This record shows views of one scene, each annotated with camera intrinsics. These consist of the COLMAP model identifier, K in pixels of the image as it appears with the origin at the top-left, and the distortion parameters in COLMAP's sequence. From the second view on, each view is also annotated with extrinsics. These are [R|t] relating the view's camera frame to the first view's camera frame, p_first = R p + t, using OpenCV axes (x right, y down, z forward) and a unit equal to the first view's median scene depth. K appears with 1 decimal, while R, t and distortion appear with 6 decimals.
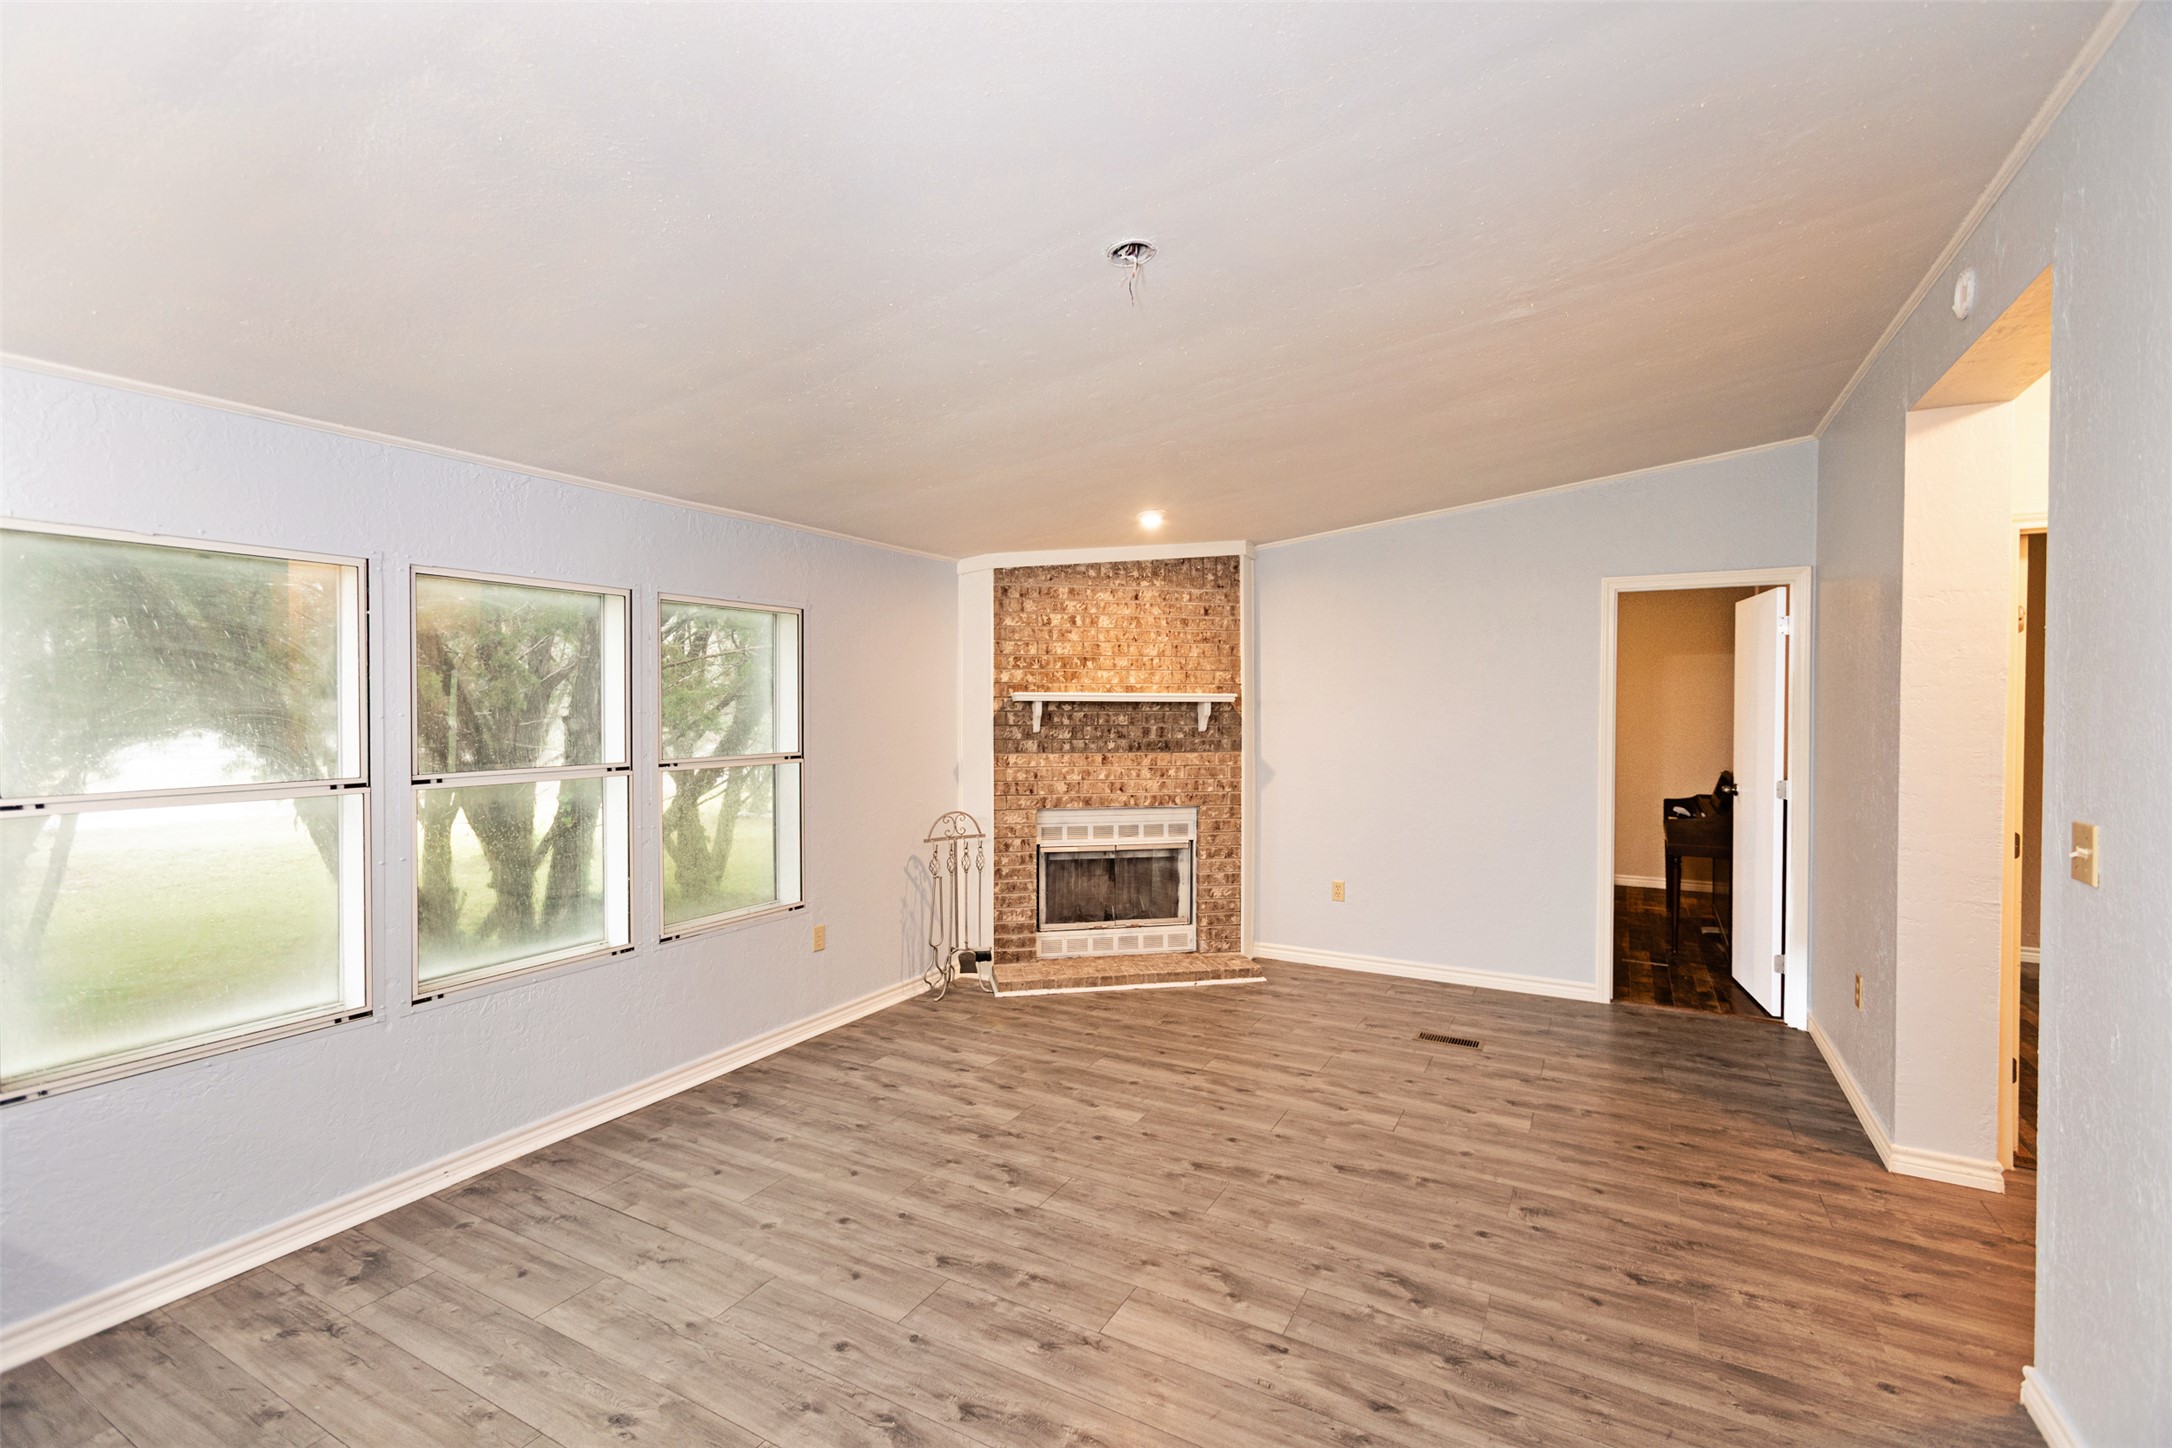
lens RADIAL K [[945.2, 0, 1086.0], [0, 945.2, 724.0], [0, 0, 1]] dist [-0.024479, 0.012282]
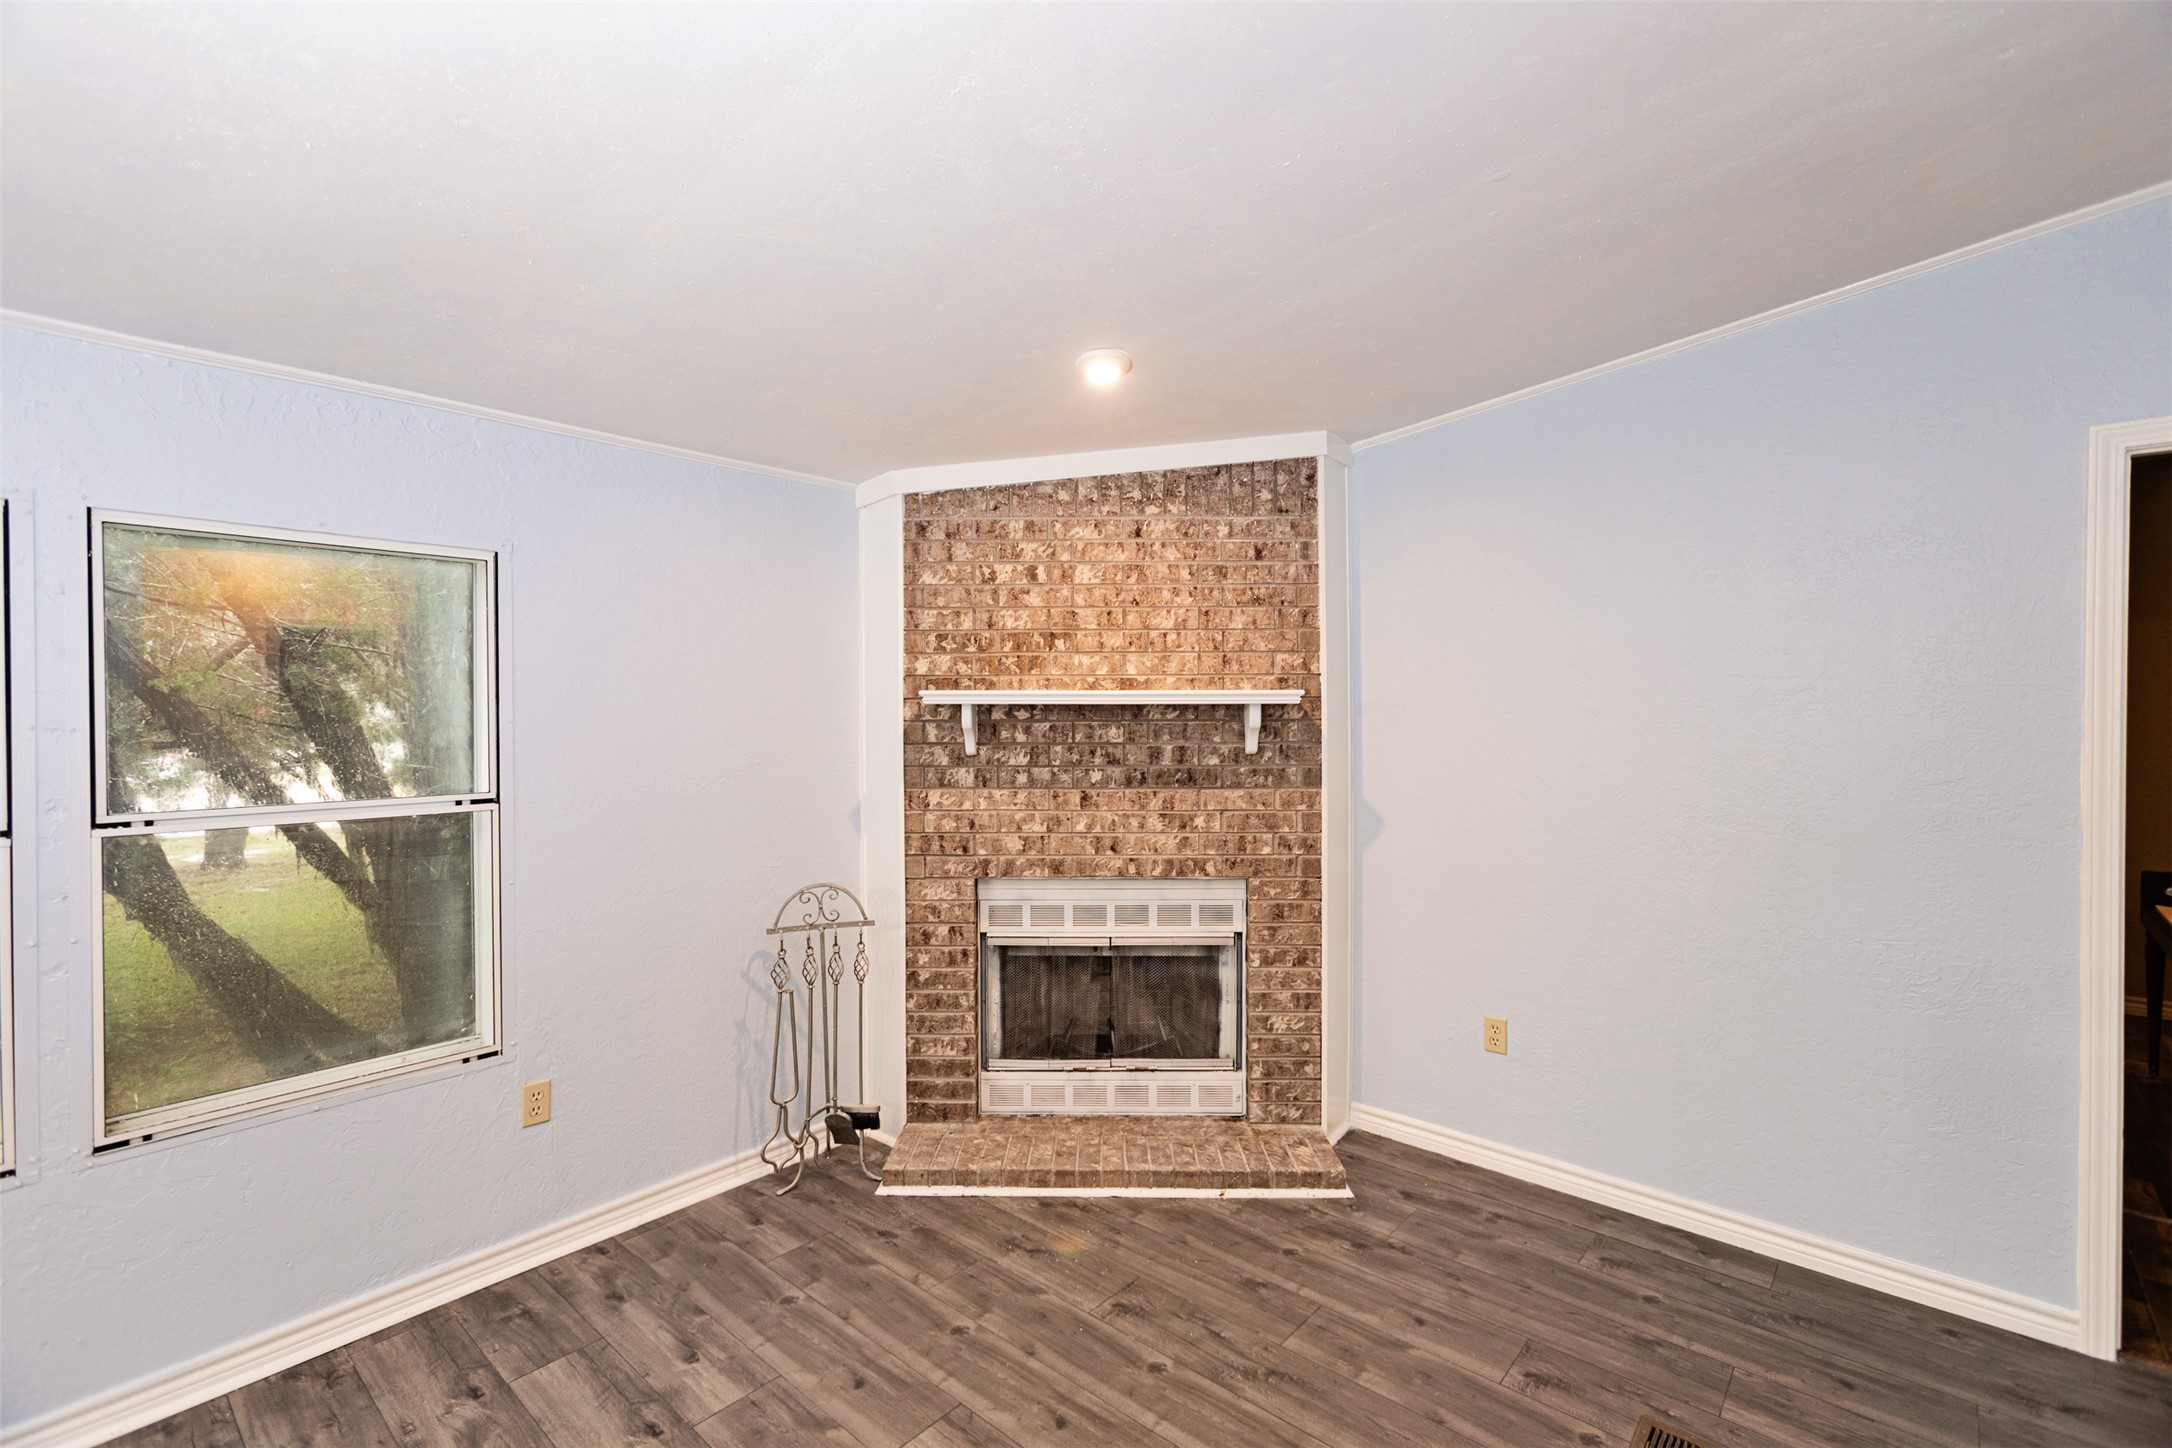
lens RADIAL K [[945.2, 0, 1086.0], [0, 945.2, 724.0], [0, 0, 1]] dist [-0.024479, 0.012282]
pose [[0.977567, -0.001507, -0.210617, 0.150489], [0.000544, 0.999989, -0.004629, -0.008521], [0.210622, 0.004410, 0.977558, 0.405428]]
